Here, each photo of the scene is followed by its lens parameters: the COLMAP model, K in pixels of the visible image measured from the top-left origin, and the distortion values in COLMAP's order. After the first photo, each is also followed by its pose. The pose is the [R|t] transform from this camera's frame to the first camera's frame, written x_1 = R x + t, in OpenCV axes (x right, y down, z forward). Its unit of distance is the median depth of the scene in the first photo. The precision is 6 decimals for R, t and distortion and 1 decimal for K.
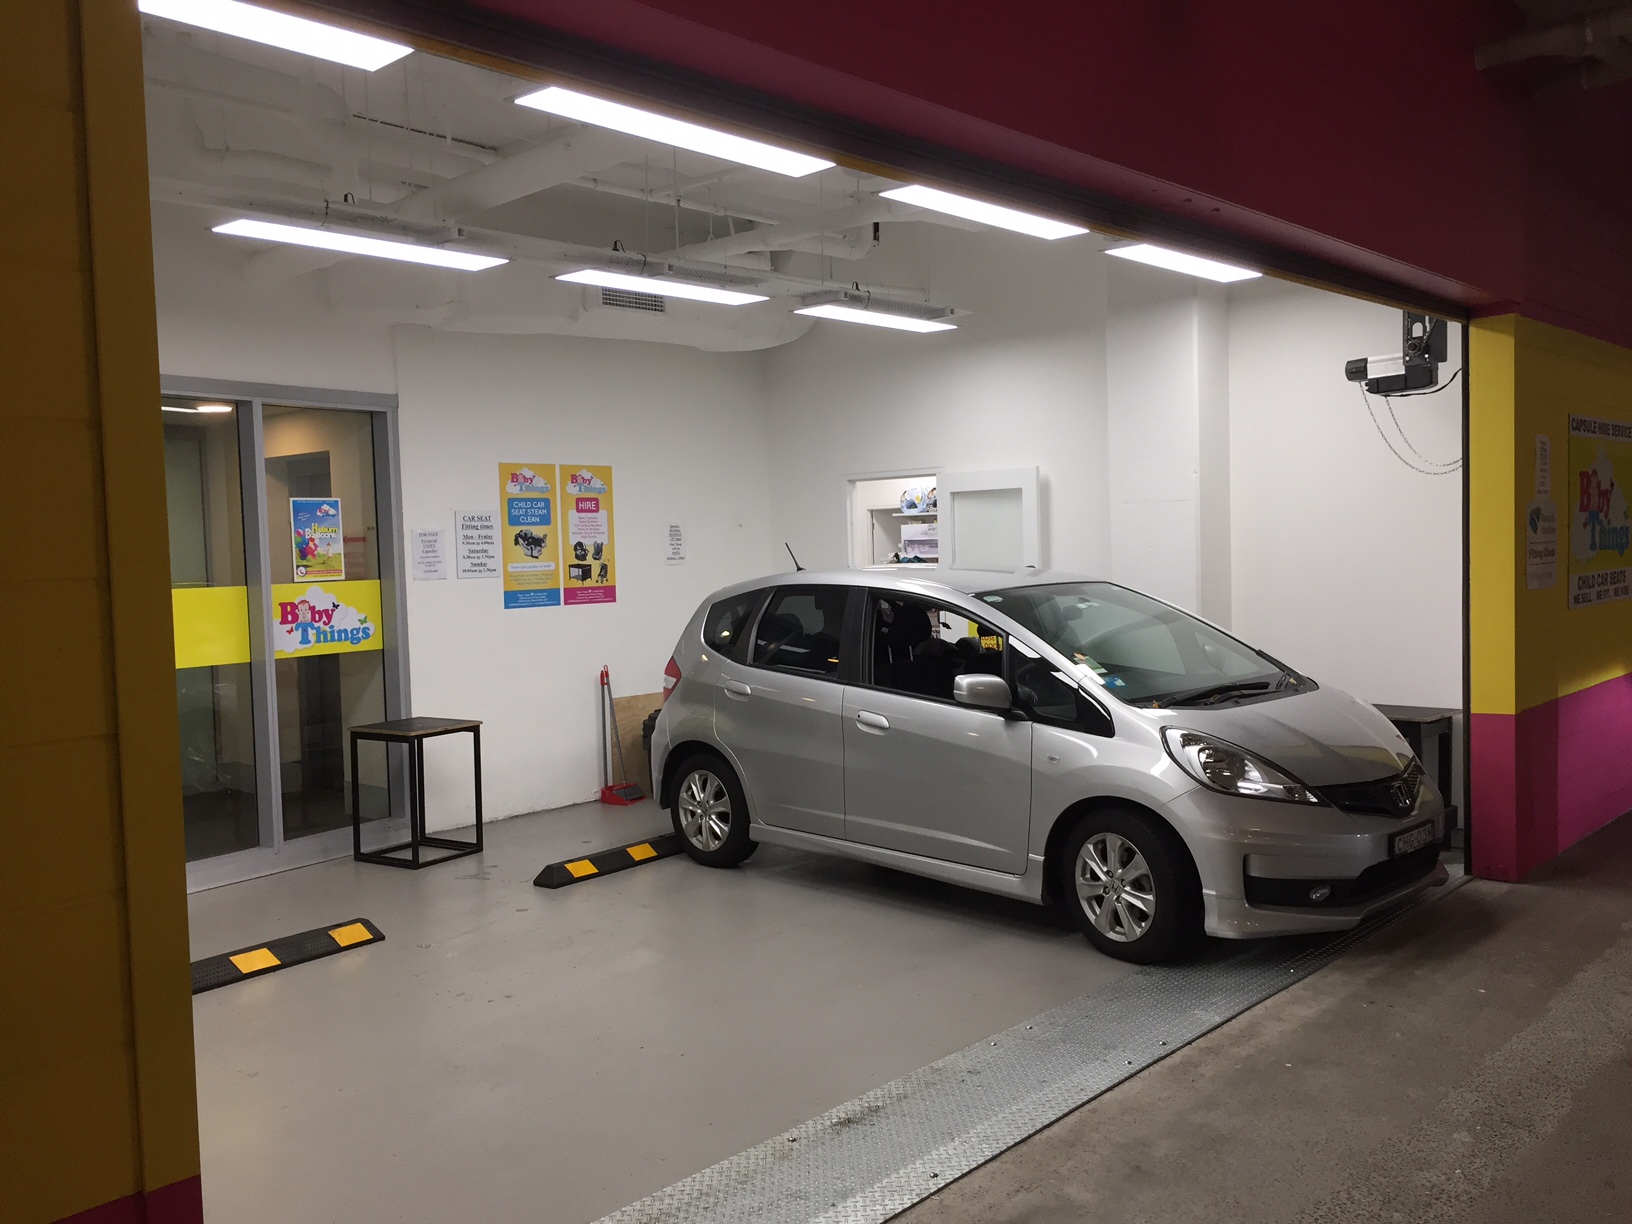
lens RADIAL K [[1411.8, 0, 810.0], [0, 1411.8, 610.1], [0, 0, 1]] dist [0.066804, -0.043155]
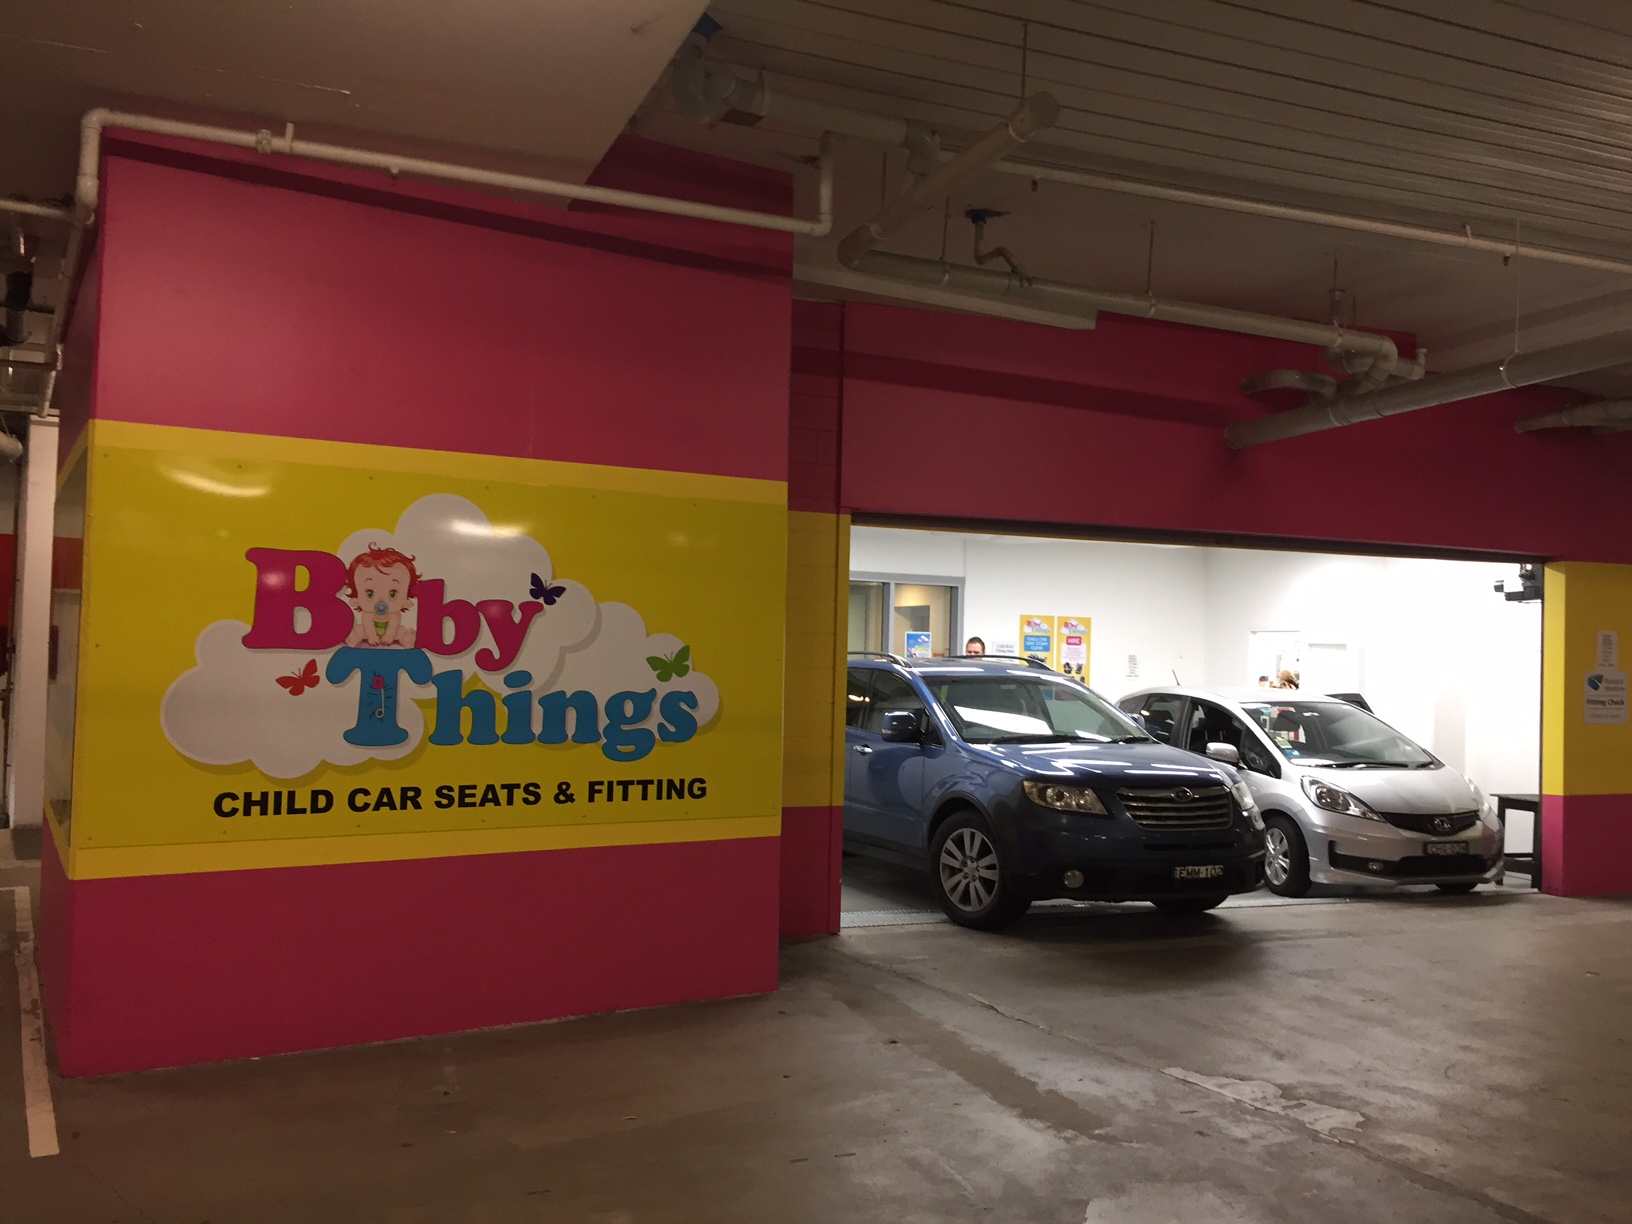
lens RADIAL K [[1411.8, 0, 813.3], [0, 1411.8, 618.1], [0, 0, 1]] dist [0.066804, -0.043155]
pose [[0.900826, 0.038284, -0.432490, 0.388797], [-0.069522, 0.995971, -0.056644, 0.020280], [0.428578, 0.081093, 0.899858, -0.859955]]
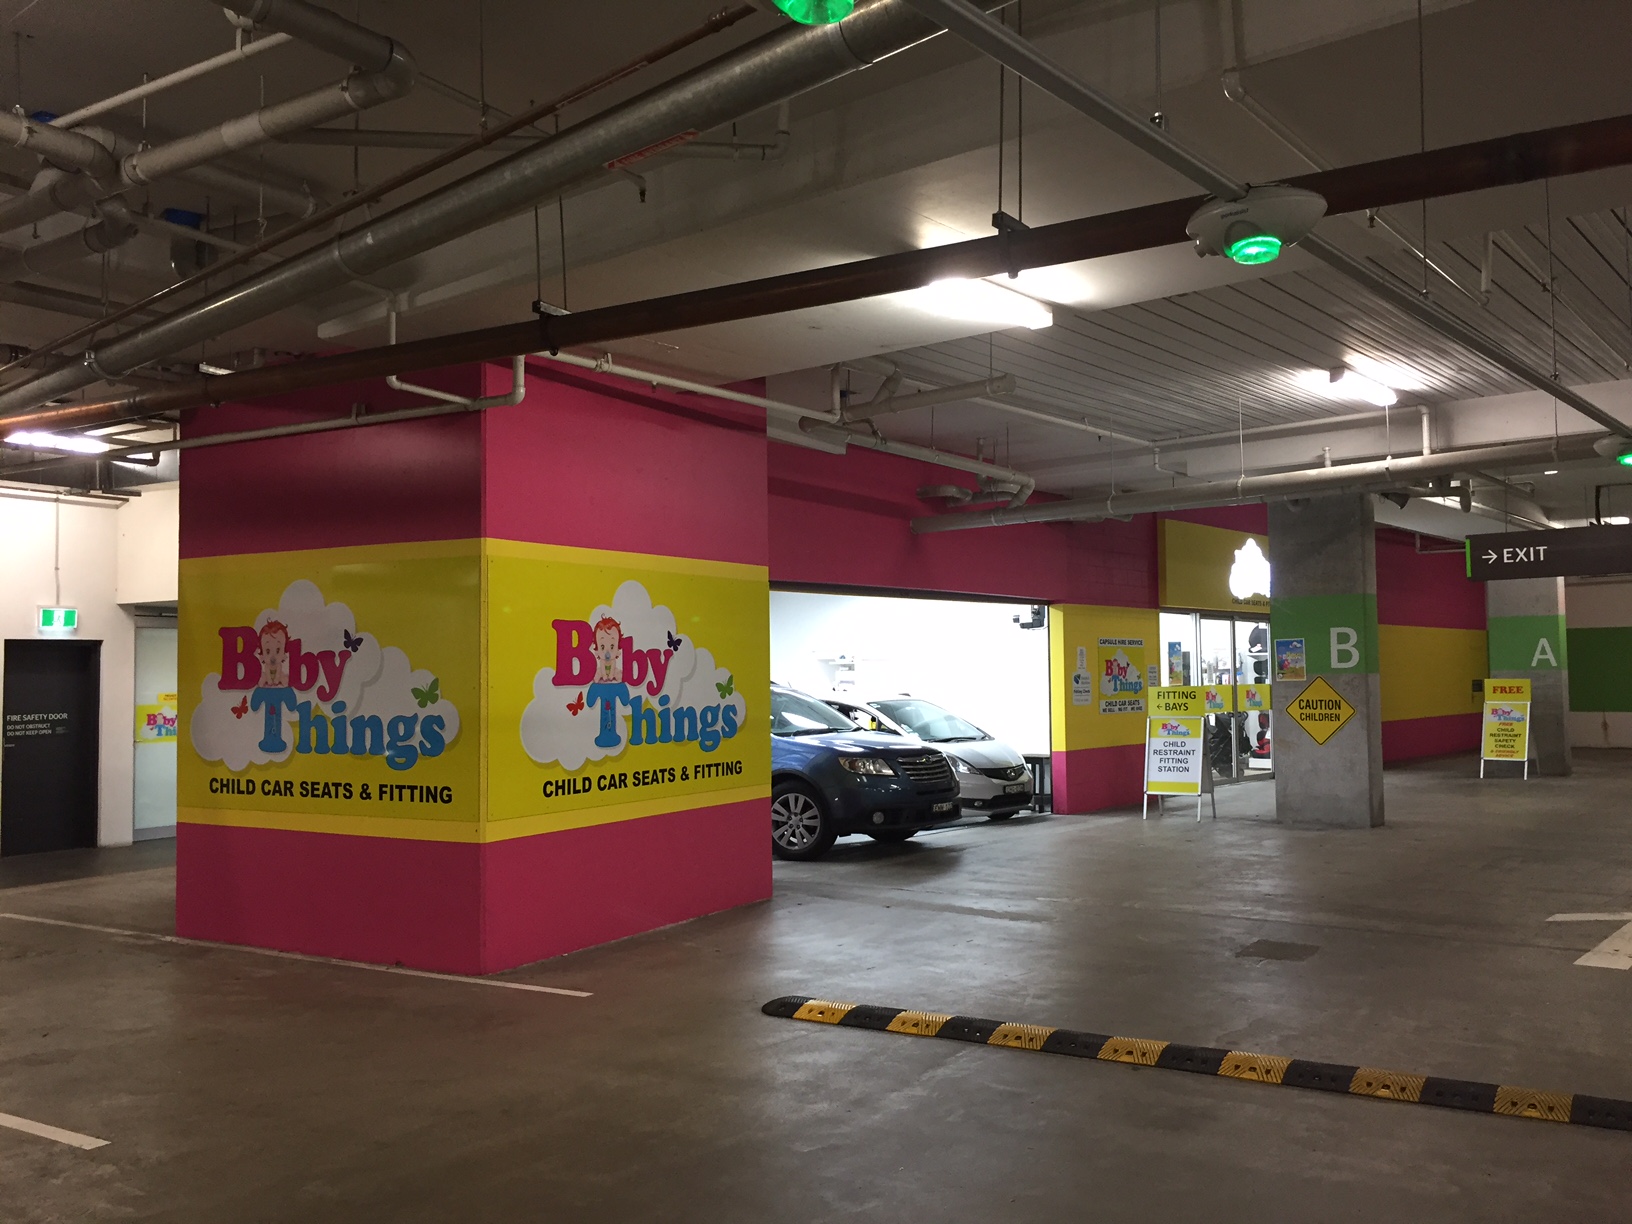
lens RADIAL K [[1411.8, 0, 801.5], [0, 1411.8, 607.8], [0, 0, 1]] dist [0.066804, -0.043155]
pose [[0.998696, 0.024640, 0.044716, -0.120192], [-0.020371, 0.995409, -0.093524, 0.058782], [-0.046815, 0.092491, 0.994612, -1.536085]]
